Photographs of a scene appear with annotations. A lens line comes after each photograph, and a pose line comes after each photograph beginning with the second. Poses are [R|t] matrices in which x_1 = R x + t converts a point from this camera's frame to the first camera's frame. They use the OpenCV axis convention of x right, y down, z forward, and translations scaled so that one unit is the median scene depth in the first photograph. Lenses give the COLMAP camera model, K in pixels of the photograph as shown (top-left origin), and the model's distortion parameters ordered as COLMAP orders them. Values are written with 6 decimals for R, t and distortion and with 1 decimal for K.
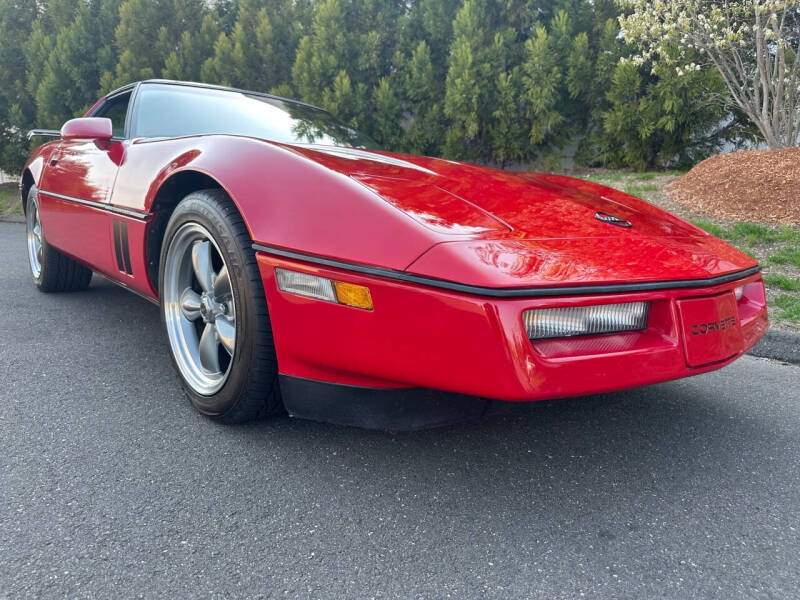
lens RADIAL K [[568.2, 0, 397.1], [0, 568.2, 289.1], [0, 0, 1]] dist [-0.000881, -0.007910]
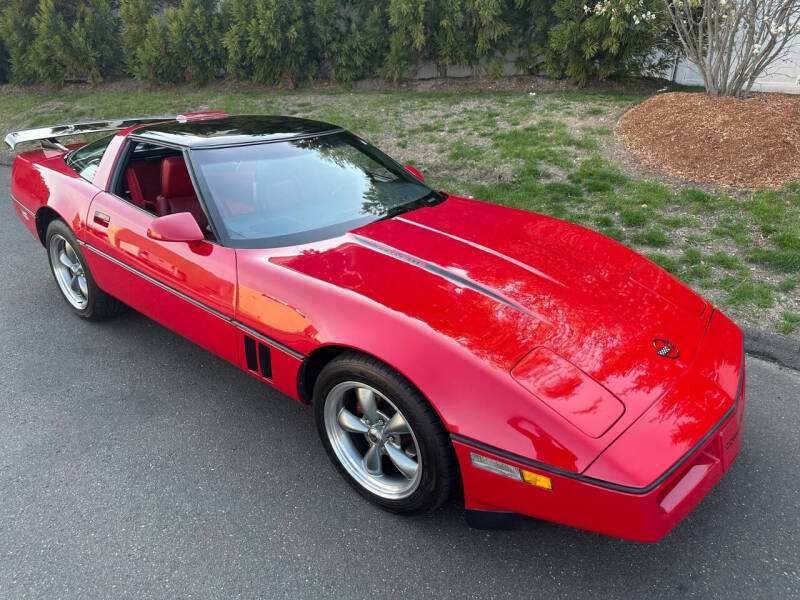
lens RADIAL K [[556.5, 0, 402.8], [0, 556.5, 297.8], [0, 0, 1]] dist [0.003791, -0.005833]
pose [[0.985409, -0.094864, 0.141315, -0.077834], [0.054525, 0.962463, 0.265879, -0.114241], [-0.161233, -0.254294, 0.953592, -0.030657]]
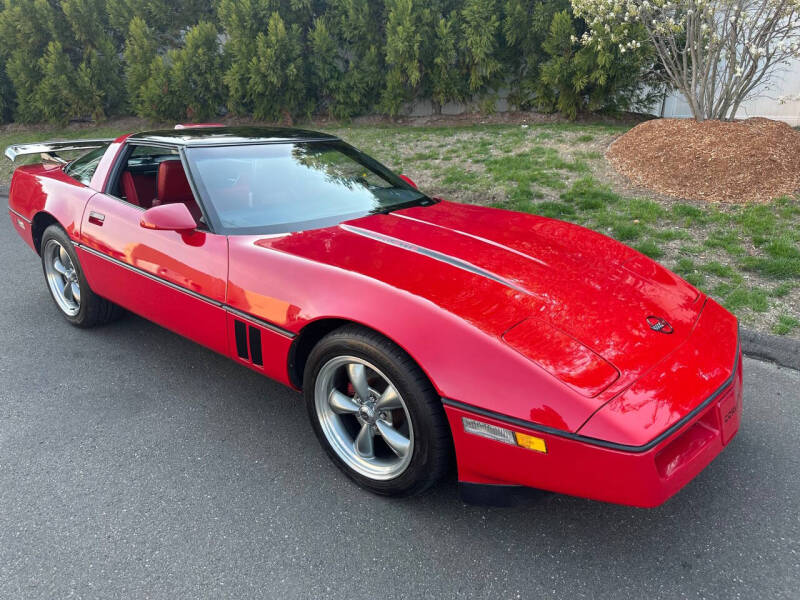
lens RADIAL K [[556.5, 0, 402.8], [0, 556.5, 297.8], [0, 0, 1]] dist [0.003791, -0.005833]
pose [[0.984509, -0.087258, 0.152079, -0.077516], [0.057886, 0.980493, 0.187839, -0.084986], [-0.165503, -0.176126, 0.970355, -0.036380]]
